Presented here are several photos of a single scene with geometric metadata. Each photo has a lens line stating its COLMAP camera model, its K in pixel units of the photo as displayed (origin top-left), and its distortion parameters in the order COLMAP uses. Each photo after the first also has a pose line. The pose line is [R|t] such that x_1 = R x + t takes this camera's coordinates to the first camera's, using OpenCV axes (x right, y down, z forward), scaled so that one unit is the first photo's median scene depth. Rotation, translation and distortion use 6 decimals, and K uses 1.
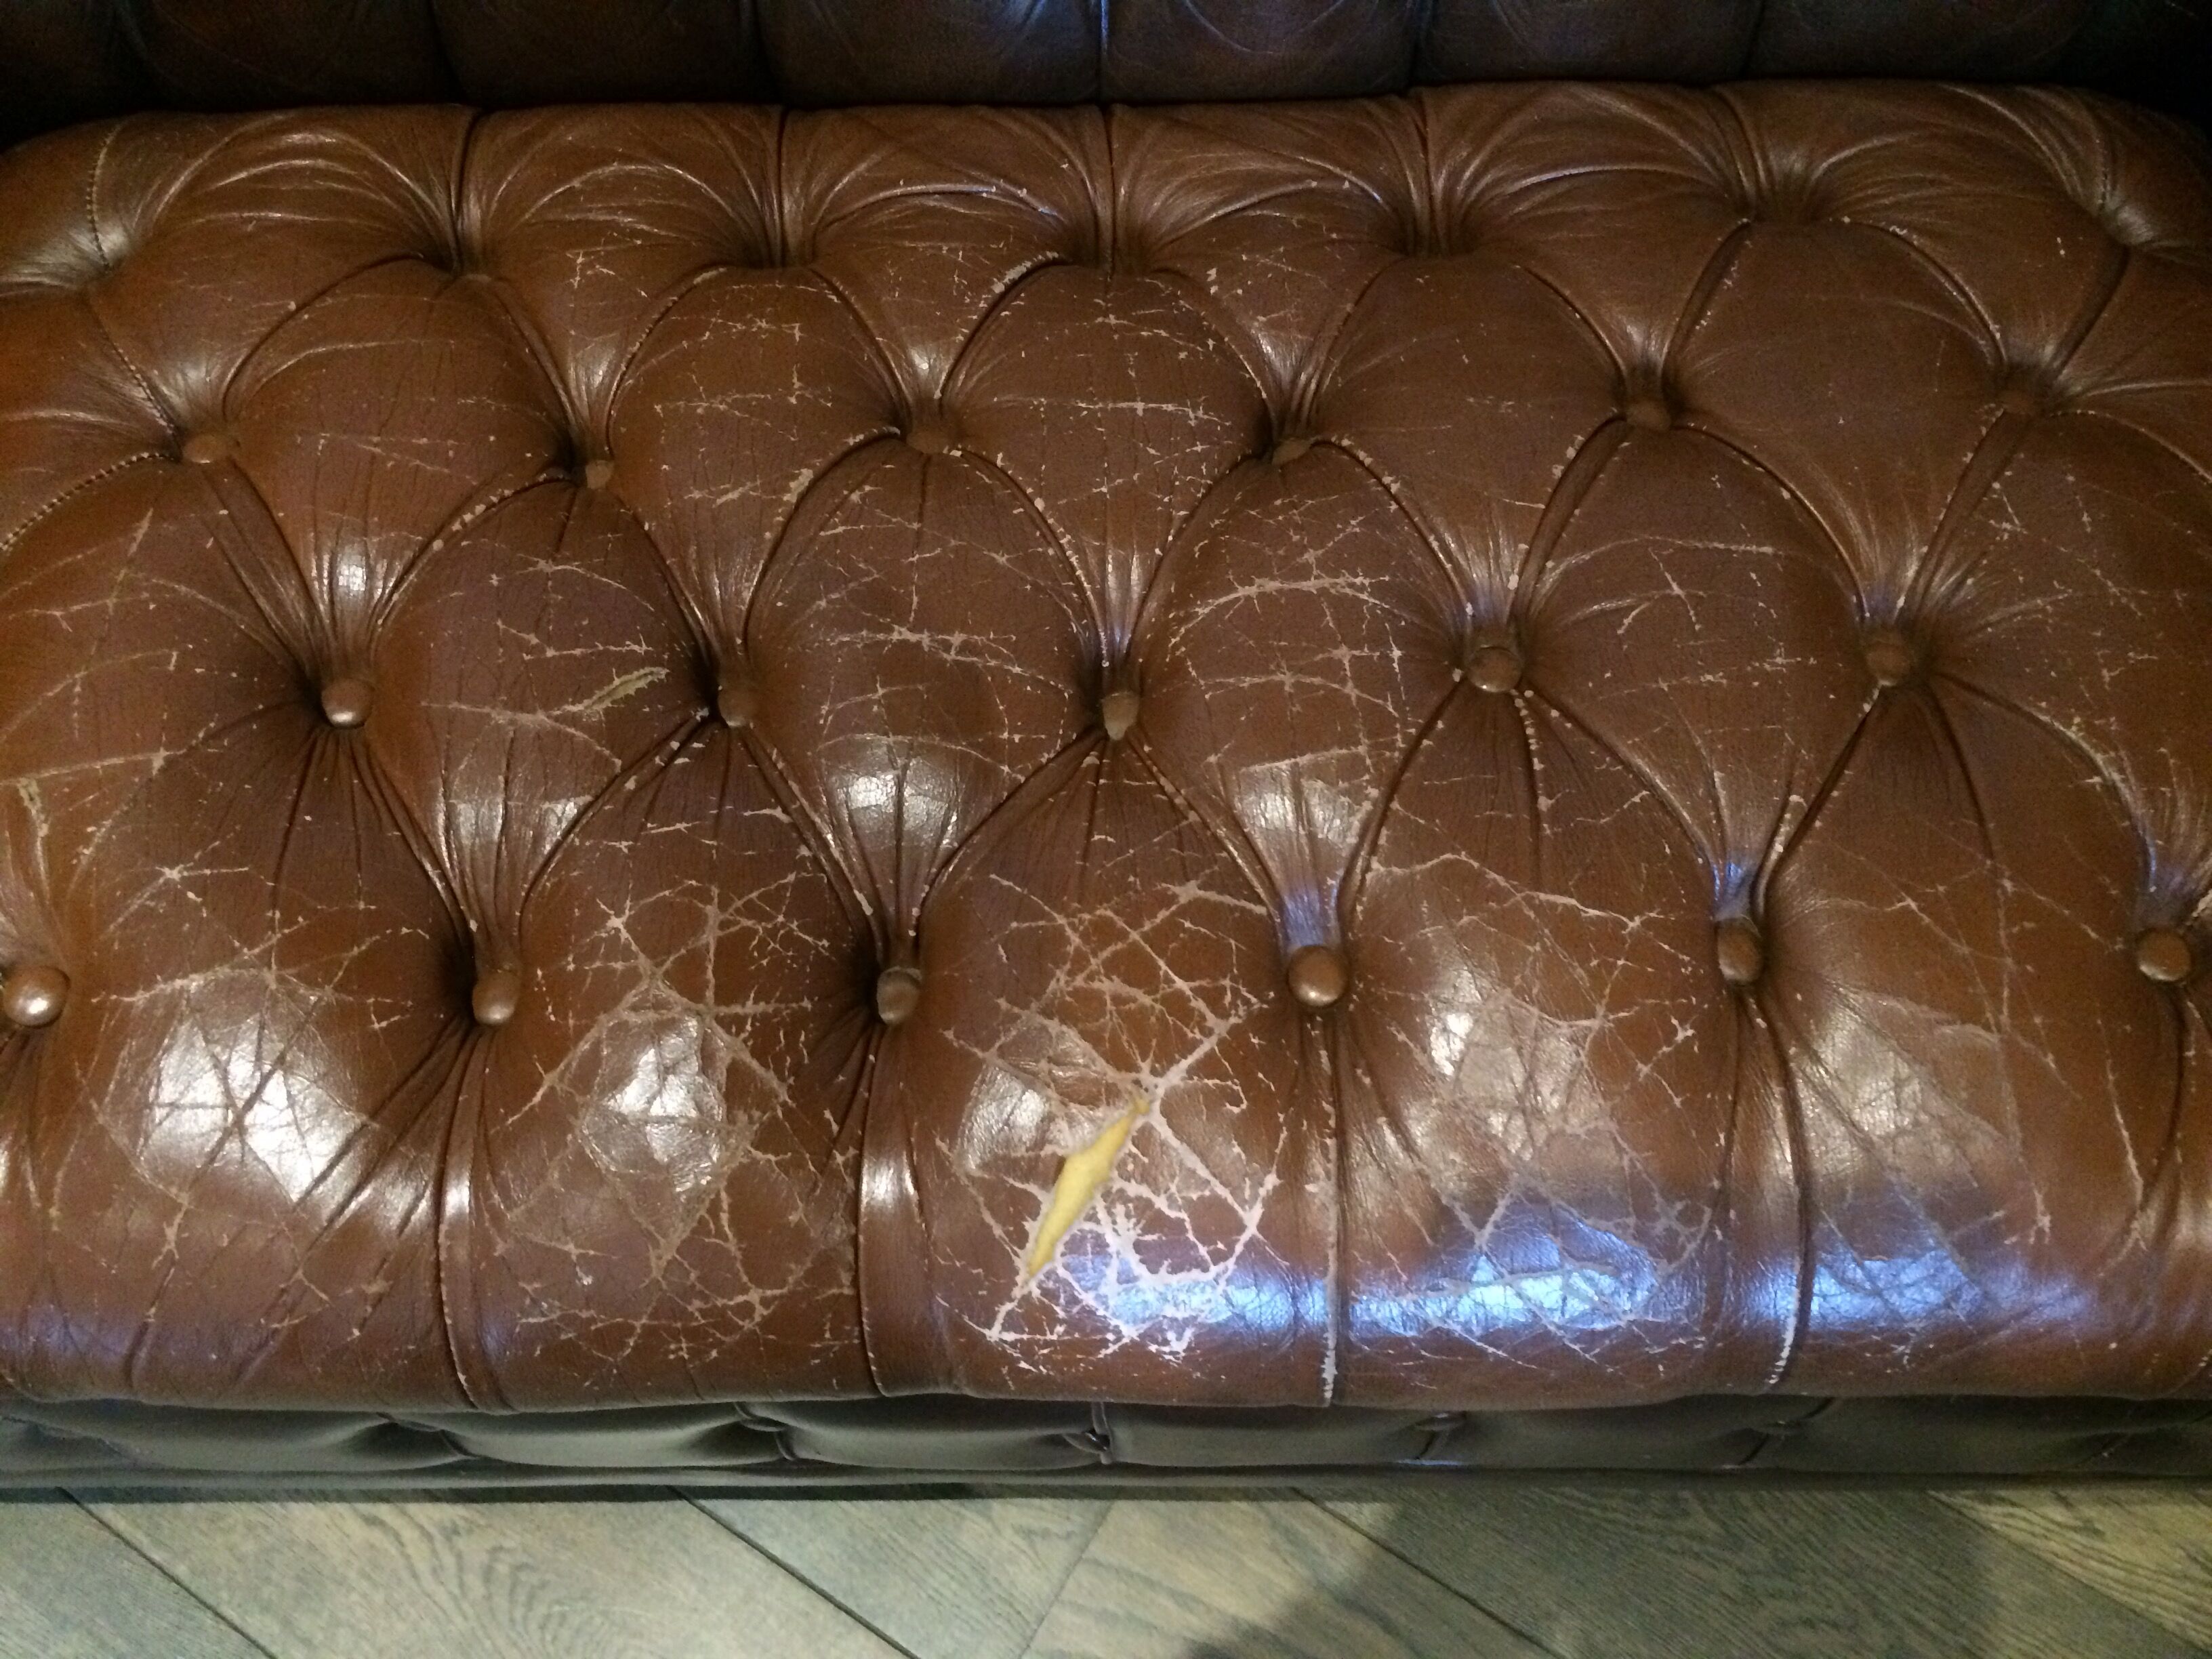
lens RADIAL K [[1912.1, 0, 1101.6], [0, 1912.1, 840.0], [0, 0, 1]] dist [0.078438, -0.108467]
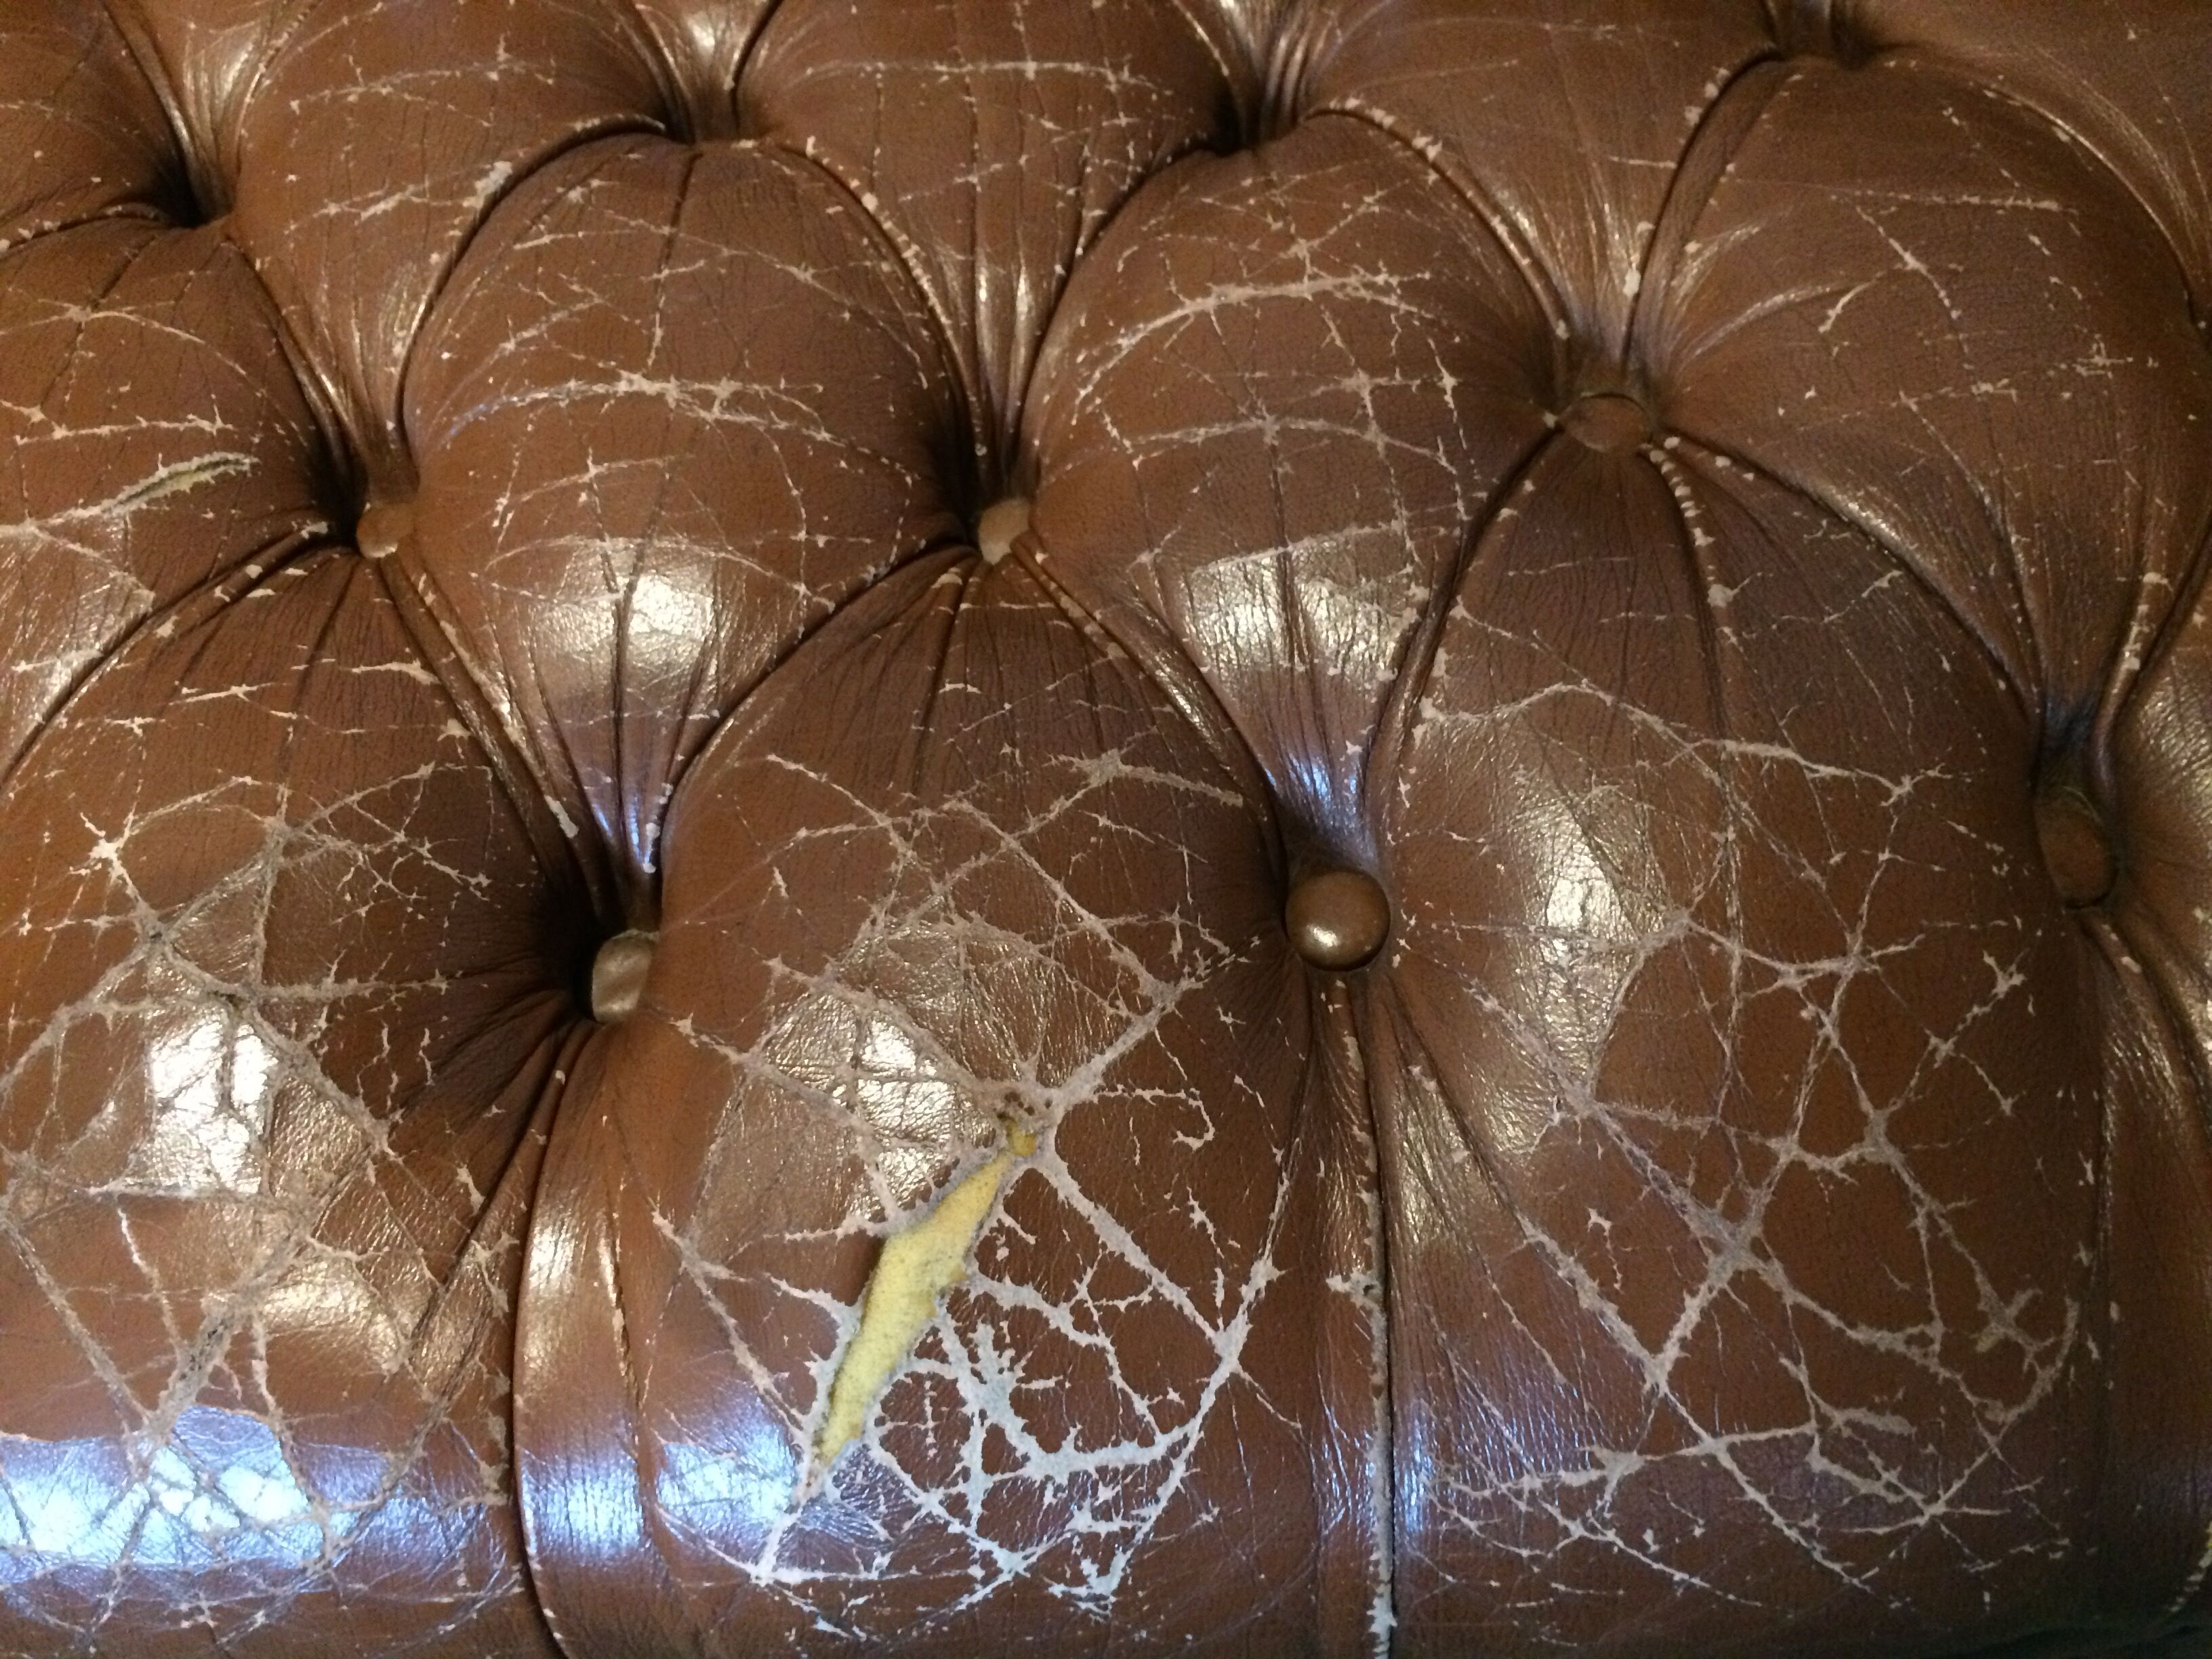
lens RADIAL K [[1912.1, 0, 1101.6], [0, 1912.1, 840.0], [0, 0, 1]] dist [0.078438, -0.108467]
pose [[0.999586, -0.028379, -0.004841, 0.045576], [0.028107, 0.998394, -0.049190, 0.075460], [0.006229, 0.049034, 0.998778, 0.419450]]
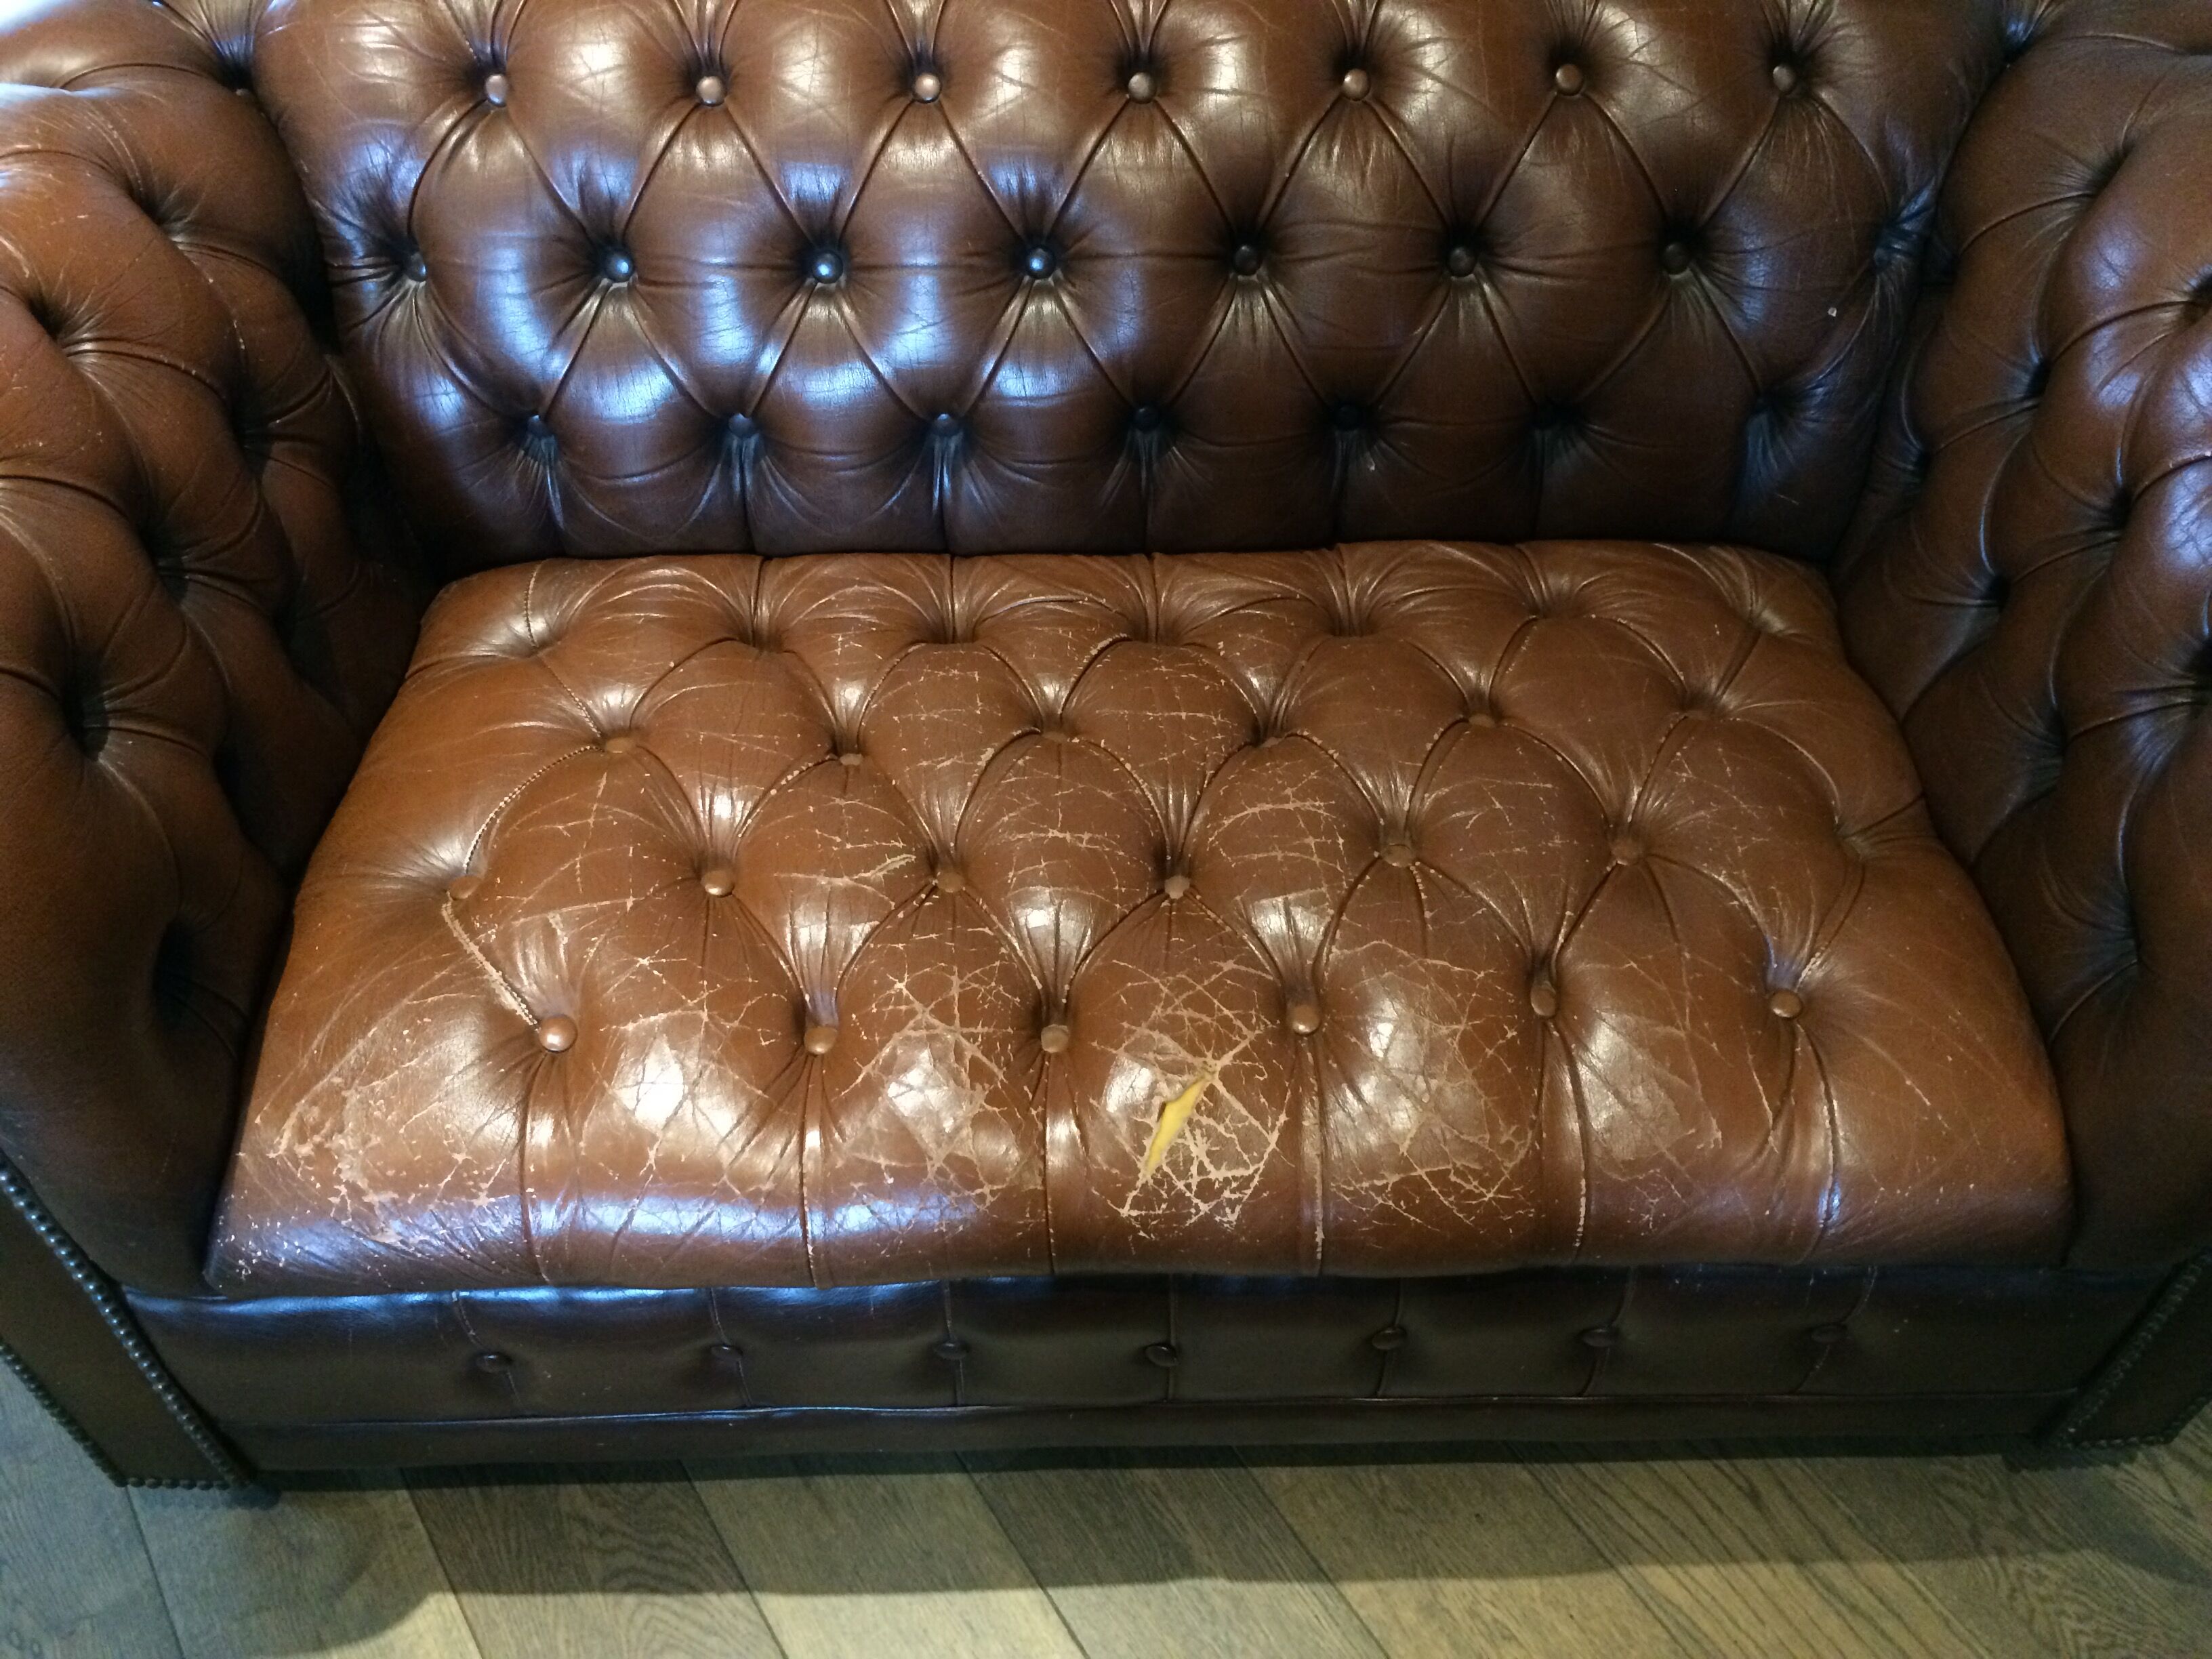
lens RADIAL K [[1912.1, 0, 1101.6], [0, 1912.1, 840.0], [0, 0, 1]] dist [0.078438, -0.108467]
pose [[0.999399, -0.003833, 0.034456, -0.127642], [0.011672, 0.973052, -0.230290, 0.310564], [-0.032644, 0.230554, 0.972512, -0.707493]]
